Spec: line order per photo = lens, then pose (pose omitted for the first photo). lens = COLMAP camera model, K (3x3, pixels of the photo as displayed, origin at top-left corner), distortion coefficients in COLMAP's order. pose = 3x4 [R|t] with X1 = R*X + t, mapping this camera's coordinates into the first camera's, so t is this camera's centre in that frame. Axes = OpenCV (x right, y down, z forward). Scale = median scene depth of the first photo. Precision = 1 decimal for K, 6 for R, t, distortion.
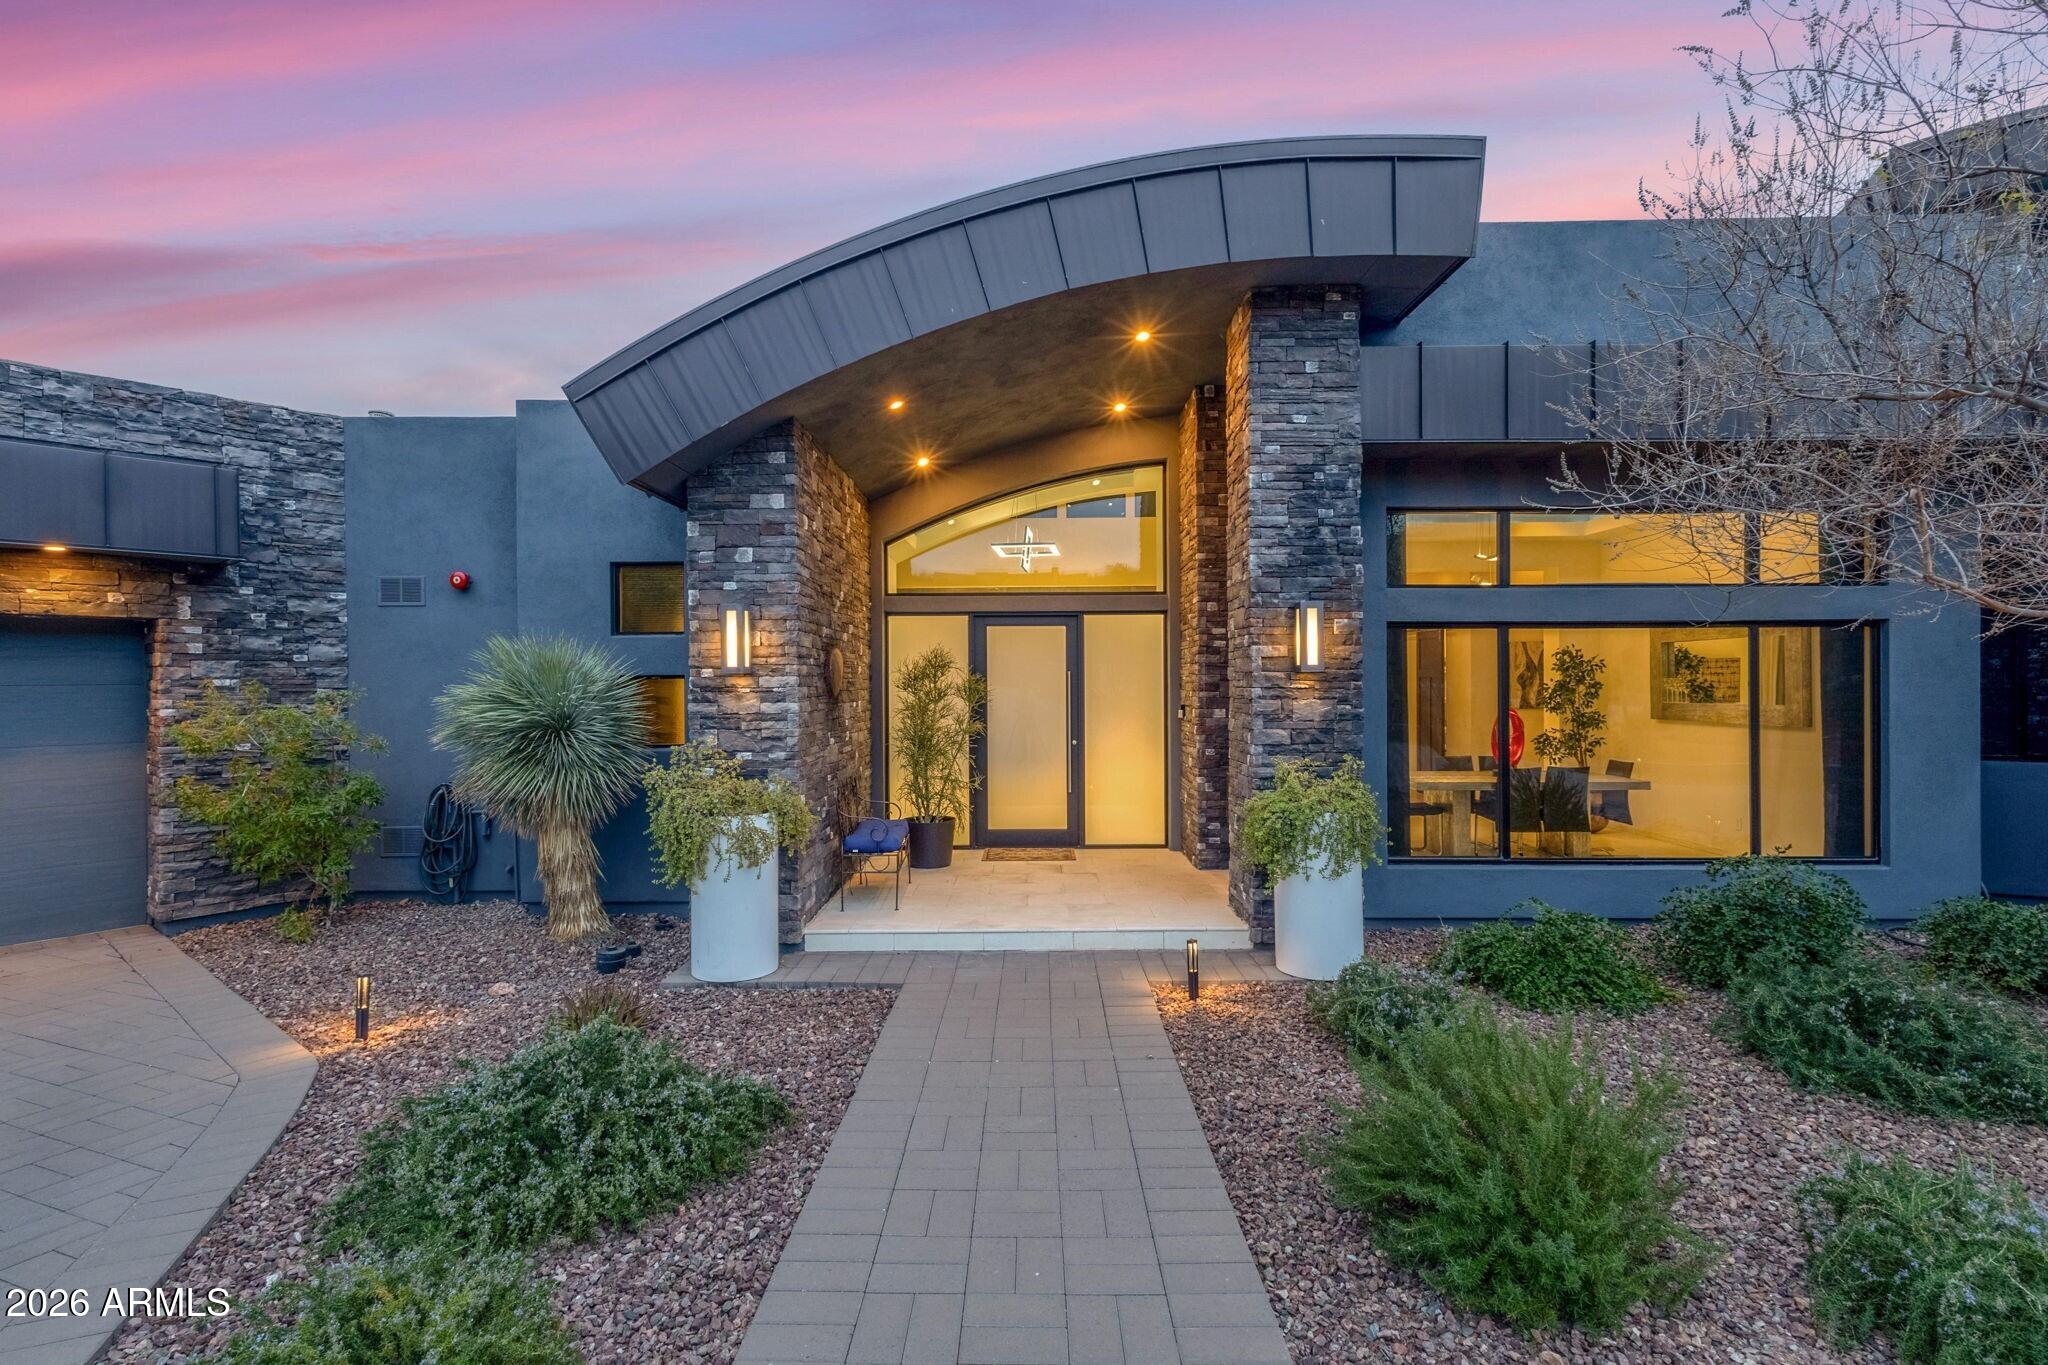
lens RADIAL K [[925.9, 0, 1021.0], [0, 925.9, 689.9], [0, 0, 1]] dist [0.011182, -0.000479]
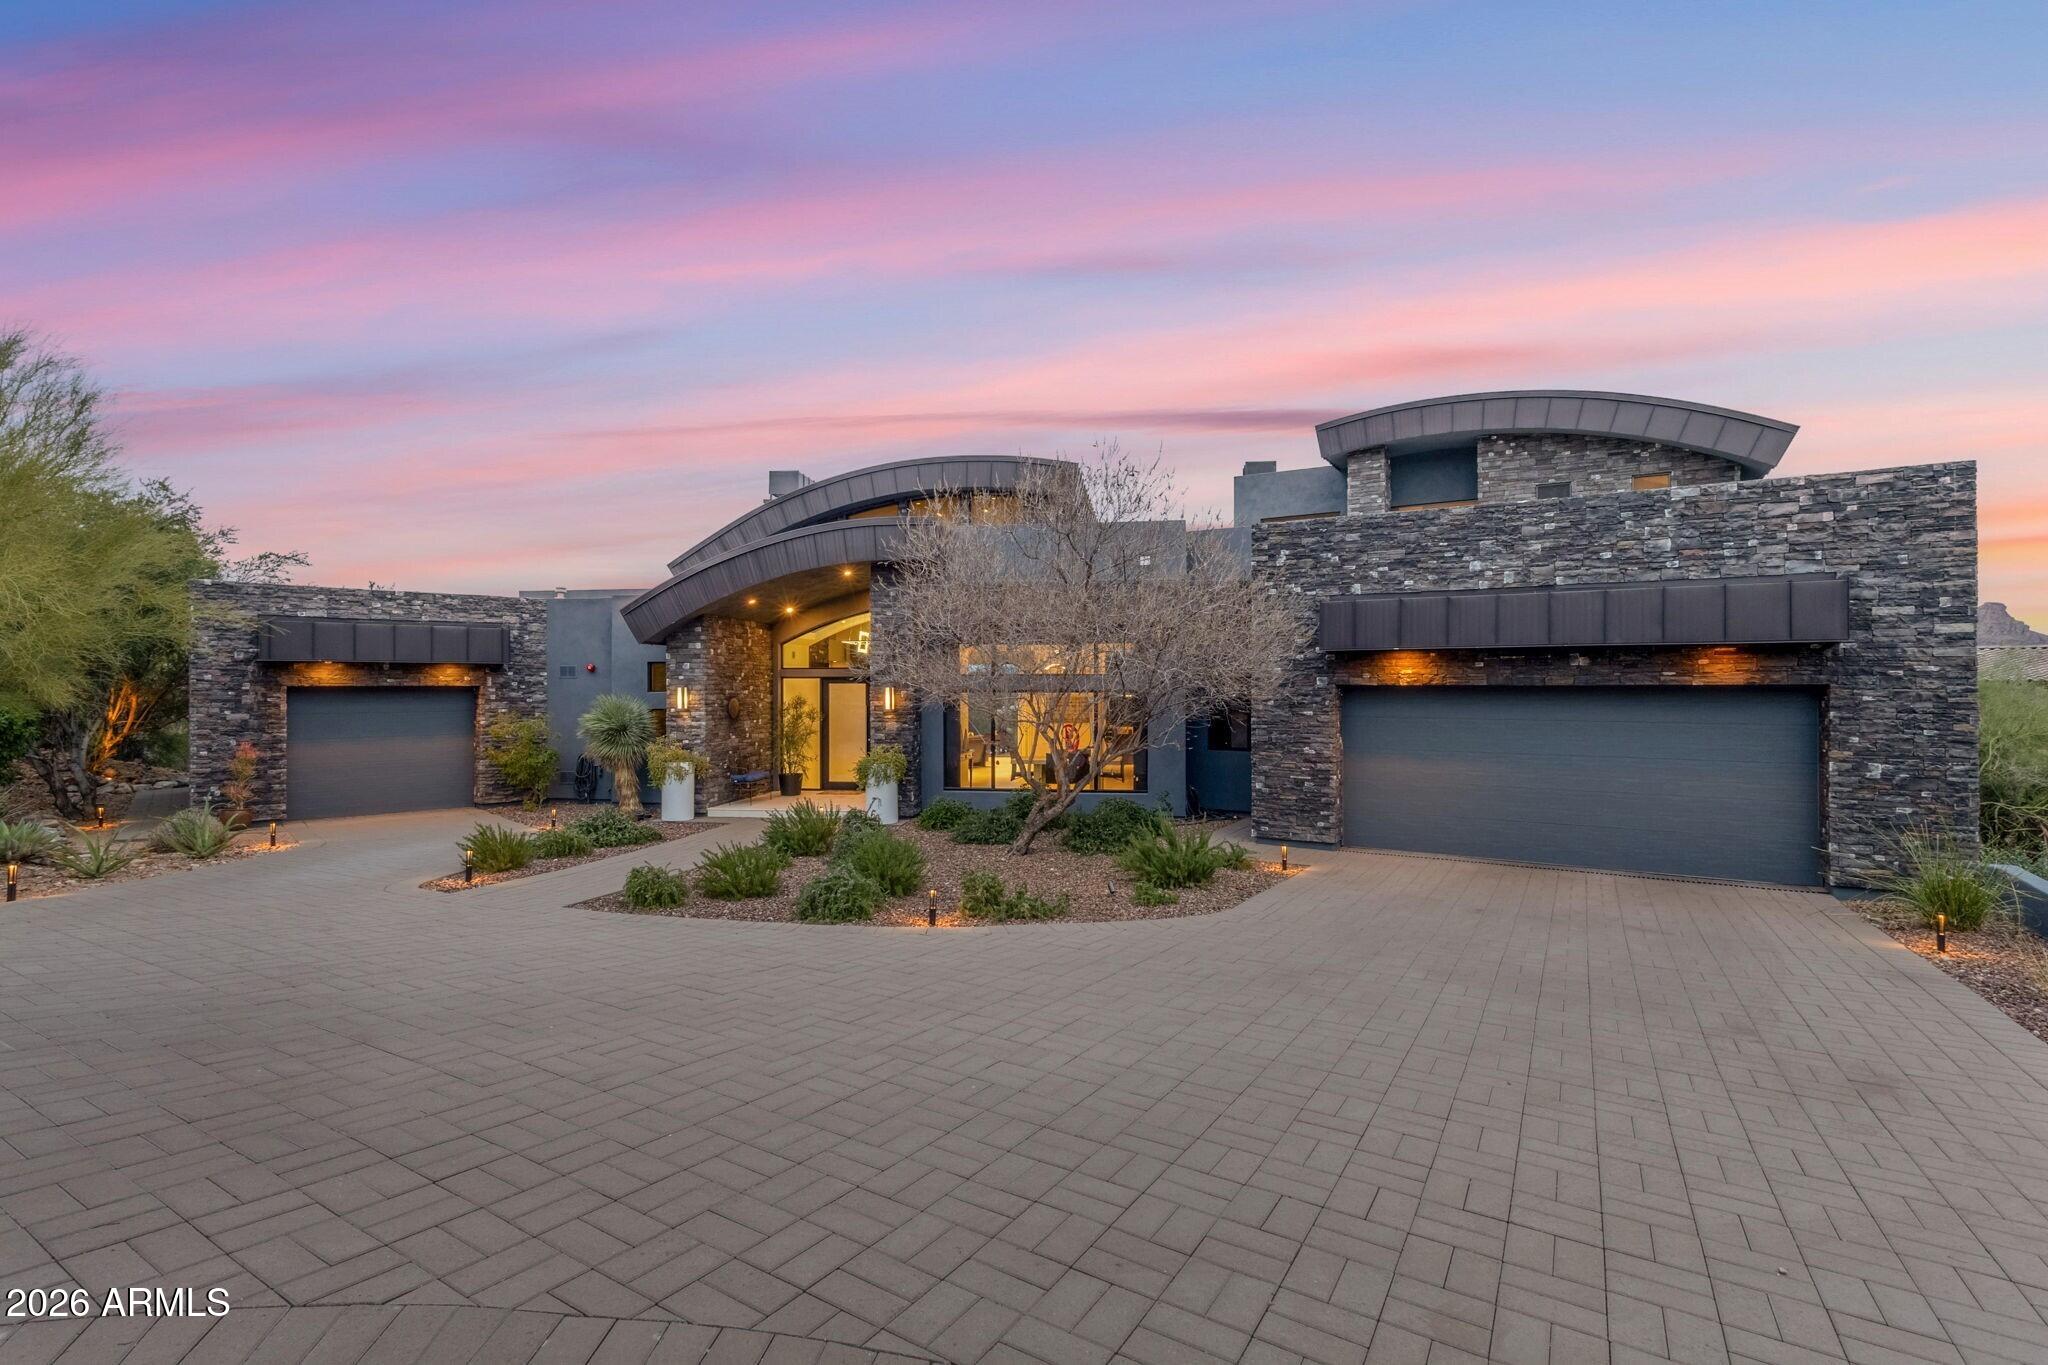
lens RADIAL K [[925.9, 0, 1021.0], [0, 925.9, 689.9], [0, 0, 1]] dist [0.011182, -0.000479]
pose [[0.990213, 0.004951, -0.139477, 0.900995], [-0.005824, 0.999966, -0.005847, -0.058864], [0.139444, 0.006602, 0.990208, -1.317990]]
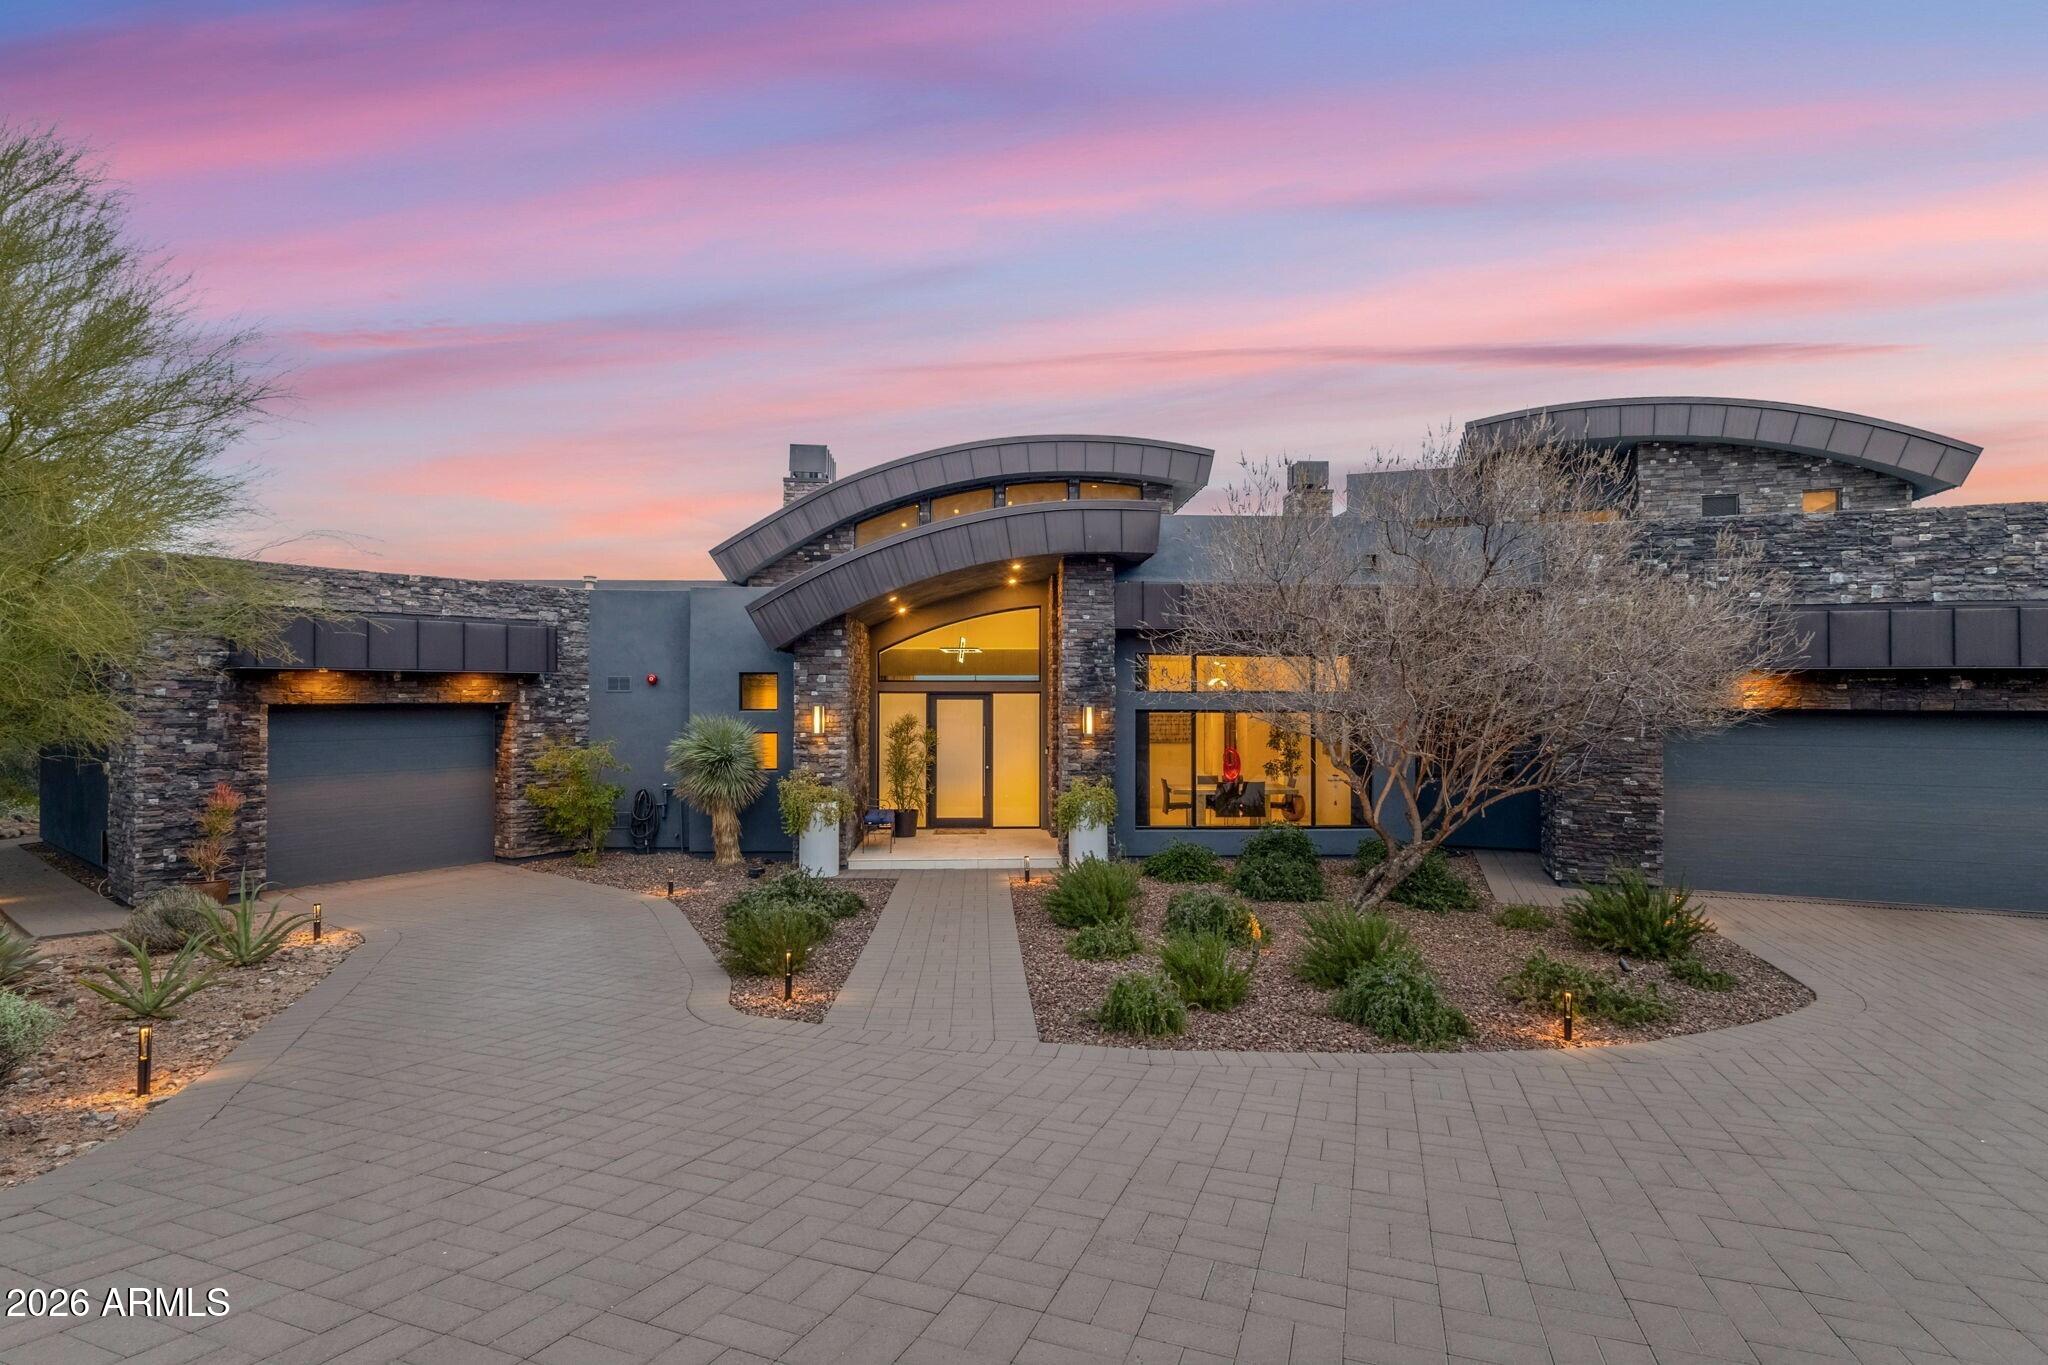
lens RADIAL K [[969.9, 0, 1013.0], [0, 969.9, 682.1], [0, 0, 1]] dist [0.001233, 0.000567]
pose [[0.998968, 0.008759, 0.044560, 0.031157], [-0.007734, 0.999702, -0.023133, -0.079967], [-0.044749, 0.022765, 0.998739, -1.065816]]
